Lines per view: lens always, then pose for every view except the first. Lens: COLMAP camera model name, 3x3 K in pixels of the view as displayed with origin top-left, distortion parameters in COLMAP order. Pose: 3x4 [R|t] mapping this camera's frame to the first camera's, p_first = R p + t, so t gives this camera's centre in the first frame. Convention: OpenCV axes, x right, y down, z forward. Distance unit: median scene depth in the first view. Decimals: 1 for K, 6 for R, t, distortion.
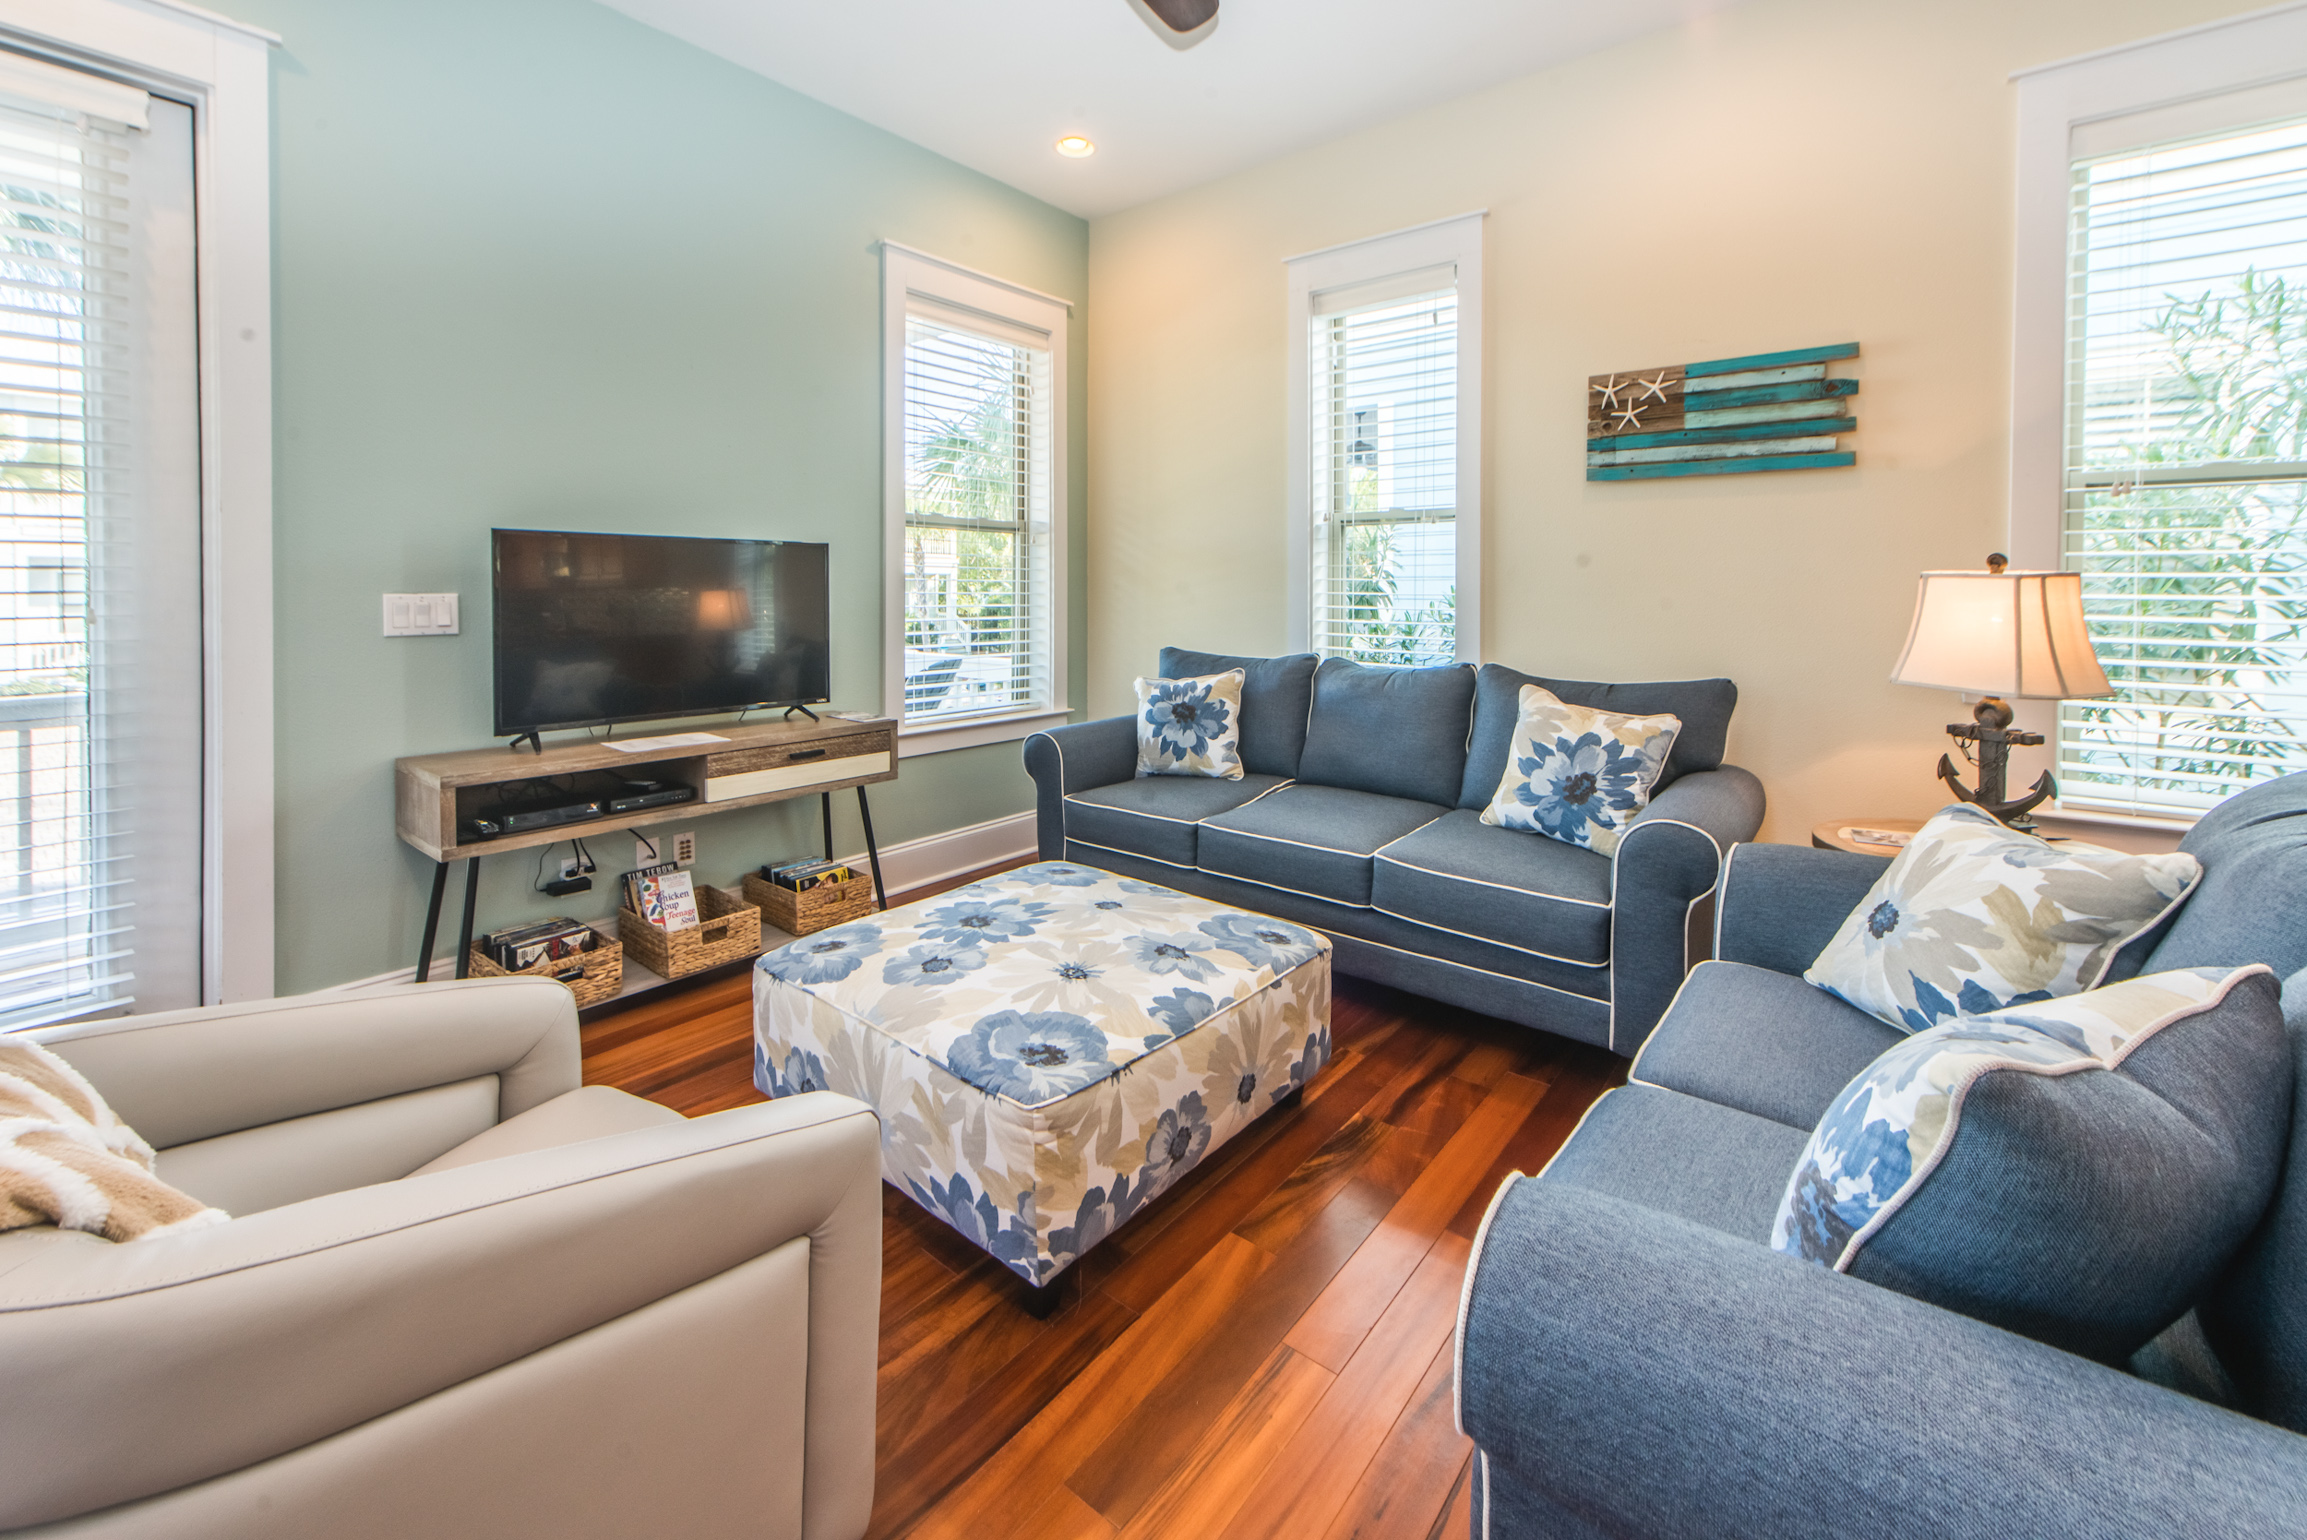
lens RADIAL K [[901.3, 0, 1153.5], [0, 901.3, 770.0], [0, 0, 1]] dist [-0.000446, -0.000127]
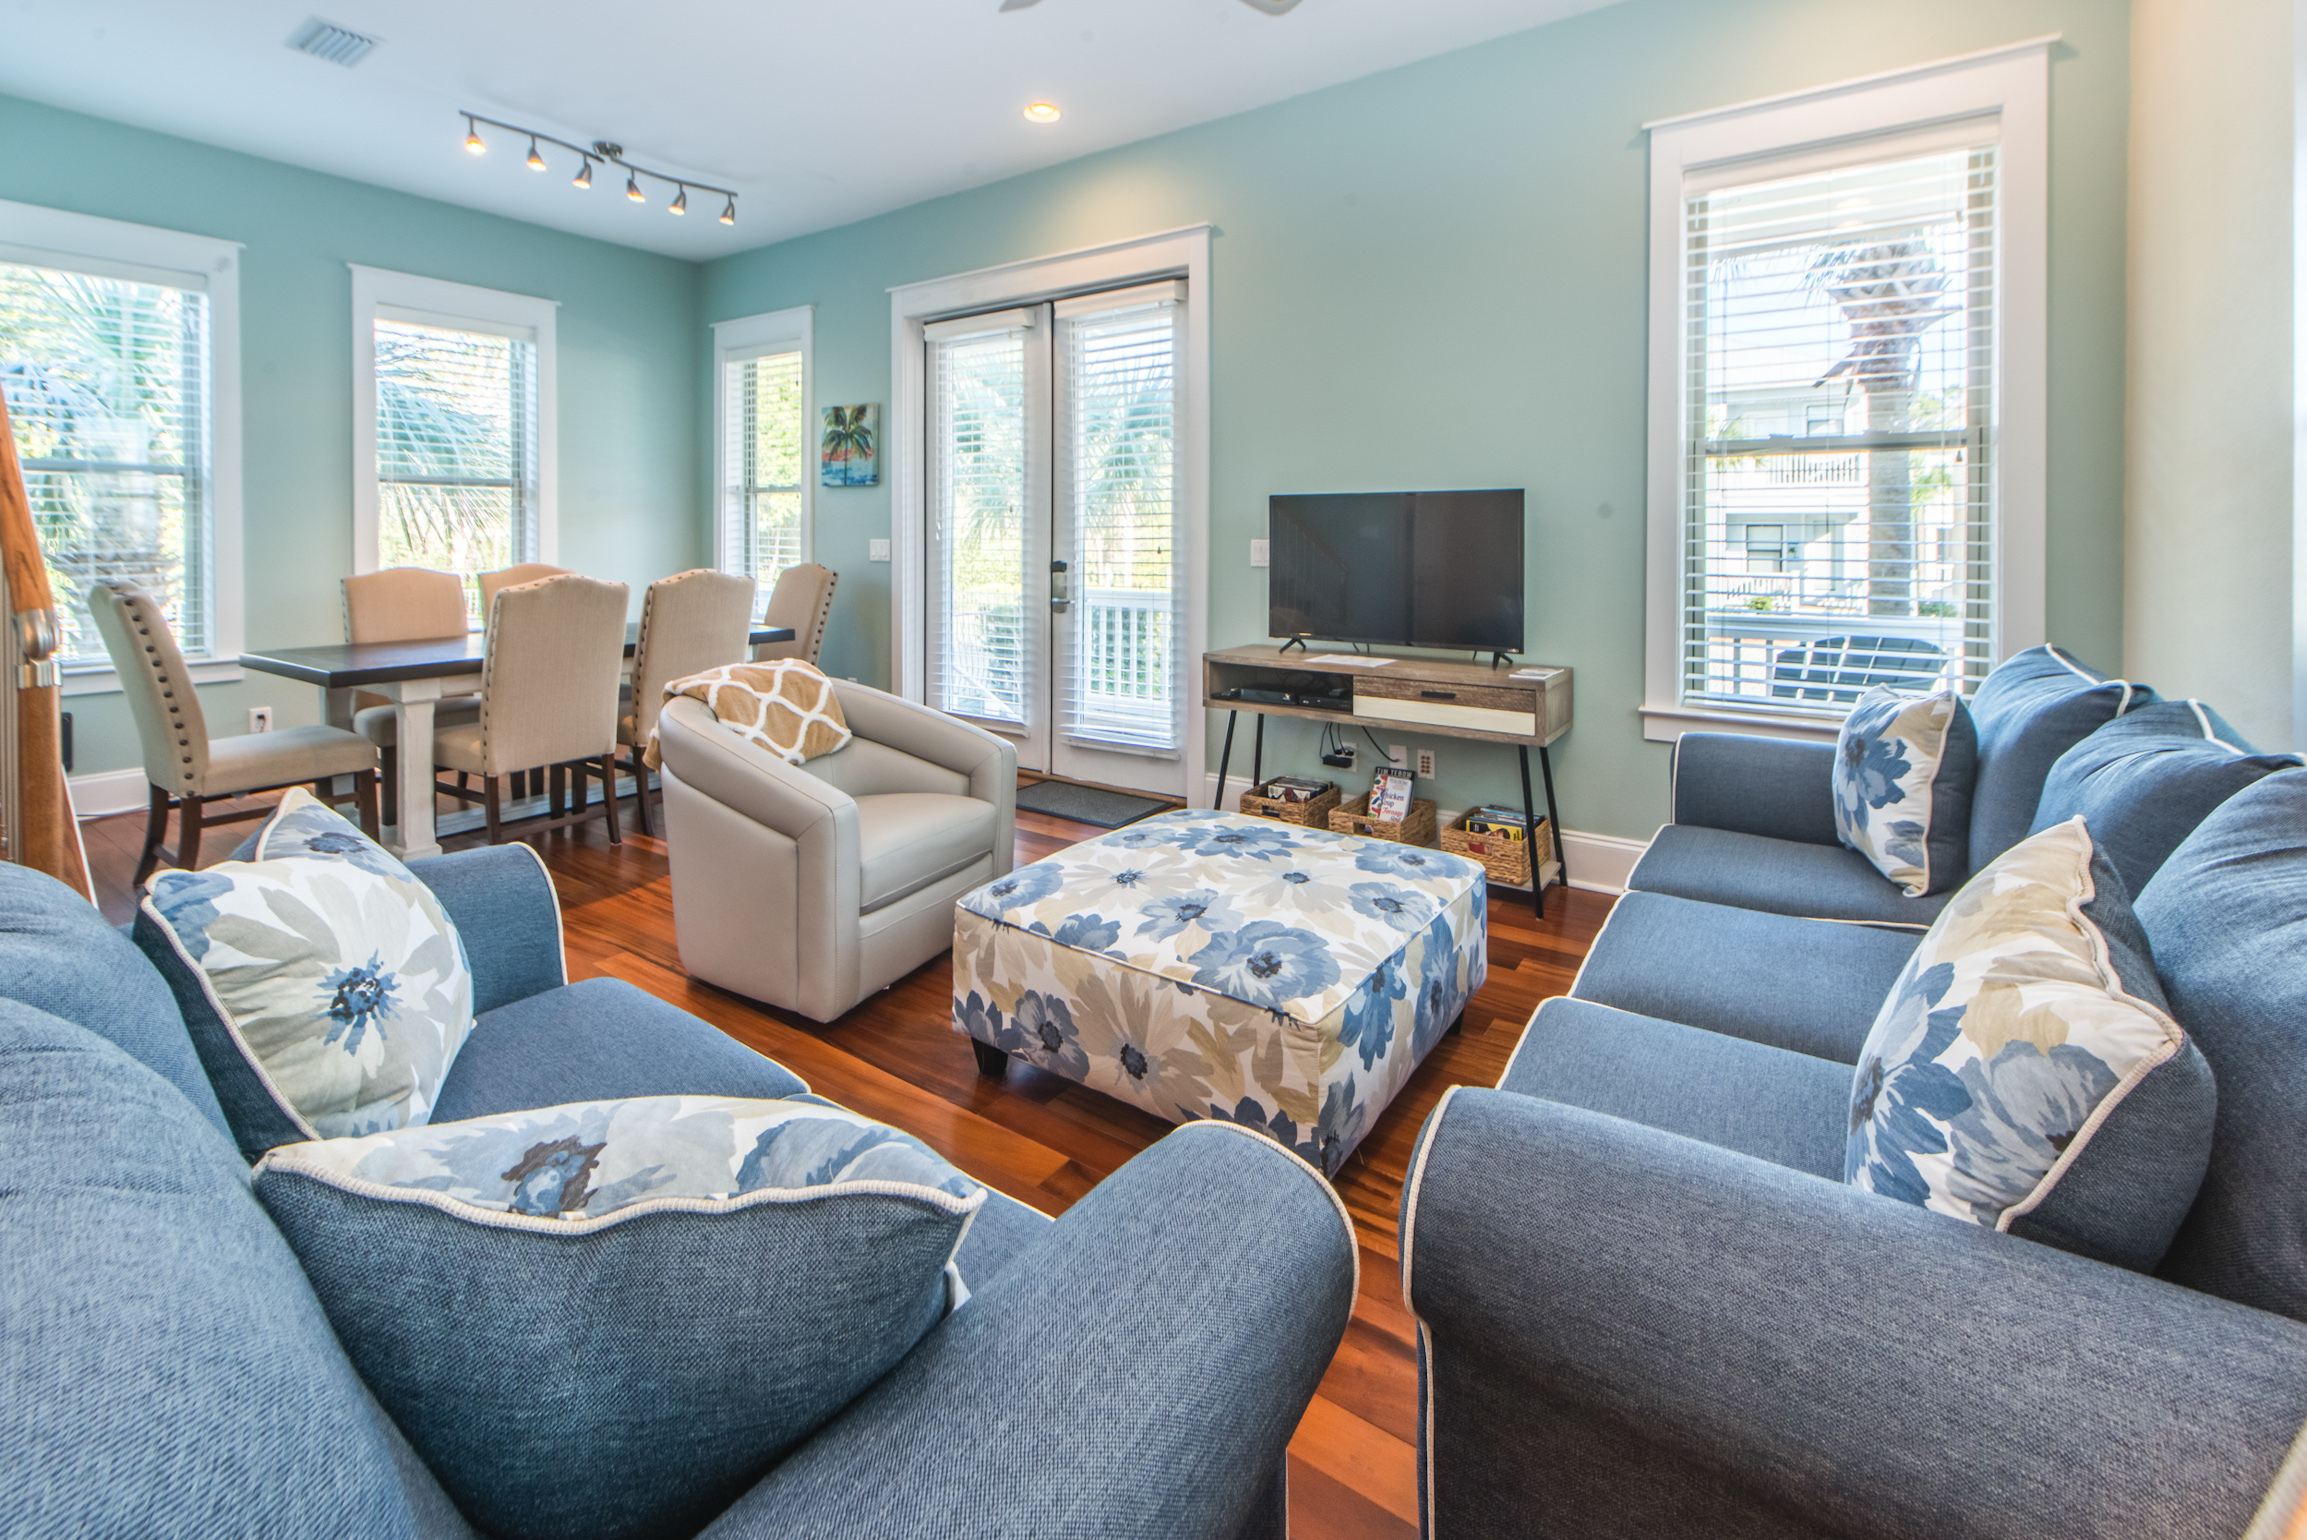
lens RADIAL K [[959.7, 0, 1147.9], [0, 959.7, 723.7], [0, 0, 1]] dist [0.000784, 0.000084]
pose [[0.076749, 0.192520, -0.978287, 0.747697], [-0.193935, 0.965324, 0.174754, -0.125218], [0.978008, 0.176312, 0.111425, 0.609954]]
